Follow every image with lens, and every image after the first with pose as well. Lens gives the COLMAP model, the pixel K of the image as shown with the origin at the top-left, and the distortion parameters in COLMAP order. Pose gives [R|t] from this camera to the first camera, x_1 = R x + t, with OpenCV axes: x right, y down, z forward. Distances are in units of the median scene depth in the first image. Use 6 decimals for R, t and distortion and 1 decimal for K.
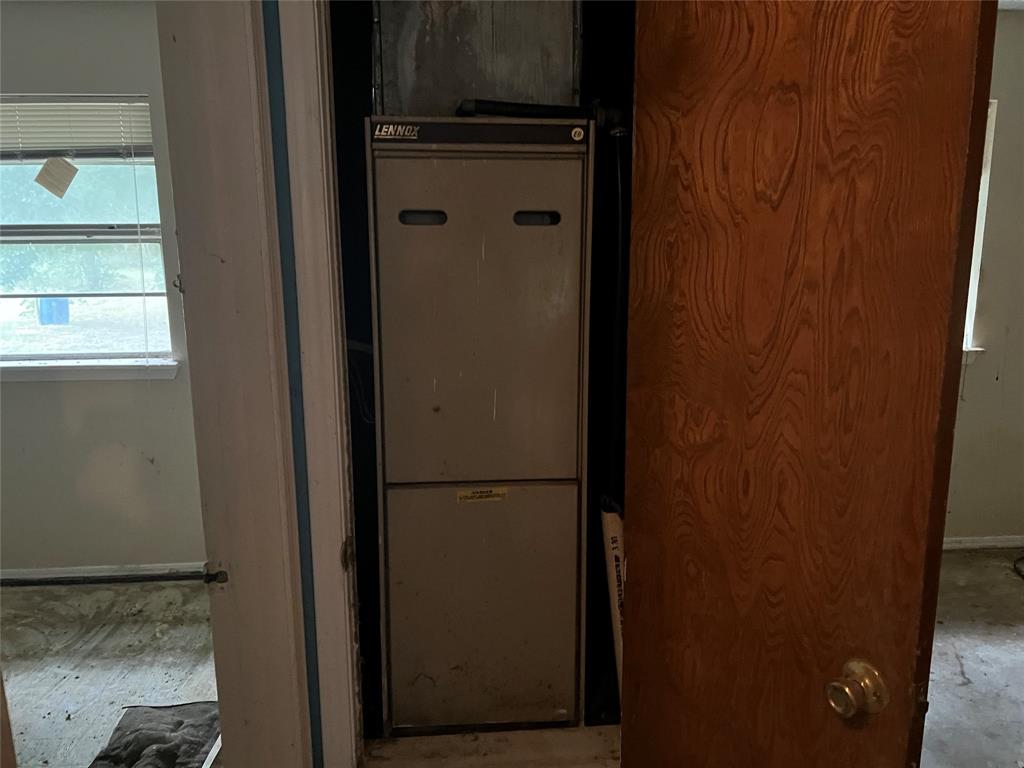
lens RADIAL K [[782.5, 0, 512.3], [0, 782.5, 379.3], [0, 0, 1]] dist [0.027297, -0.000552]
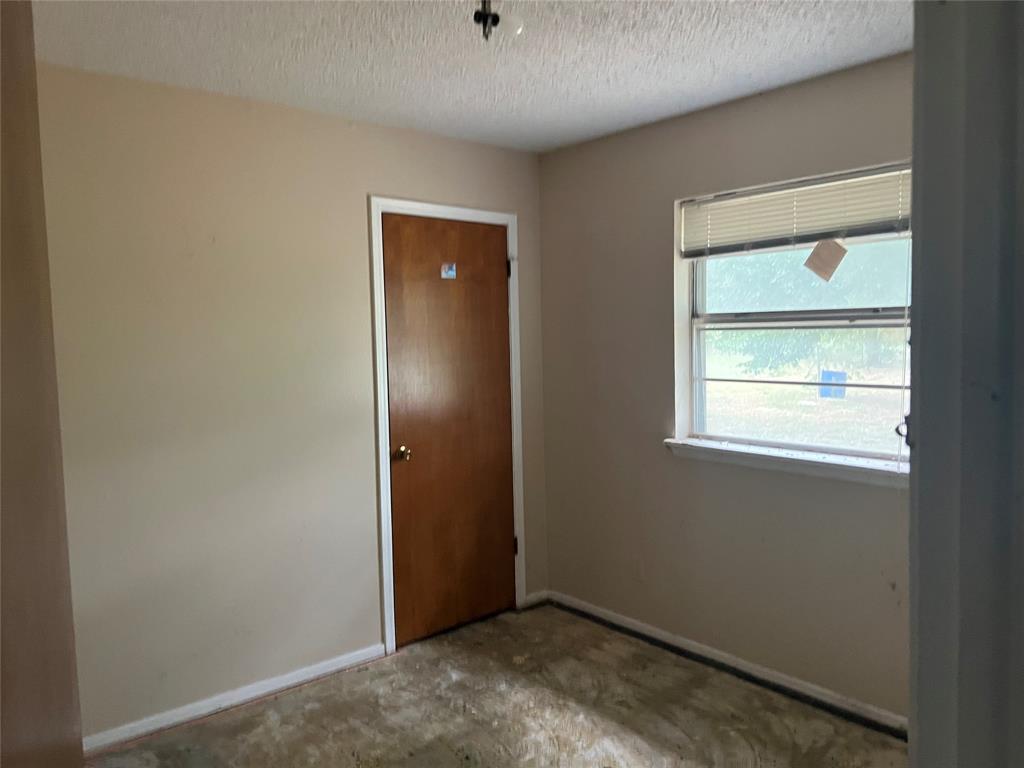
lens RADIAL K [[782.5, 0, 515.8], [0, 782.5, 377.1], [0, 0, 1]] dist [0.027297, -0.000552]
pose [[0.611698, 0.049542, -0.789539, -0.054312], [-0.127498, 0.991164, -0.036586, -0.035380], [0.780750, 0.123044, 0.612609, 0.153006]]
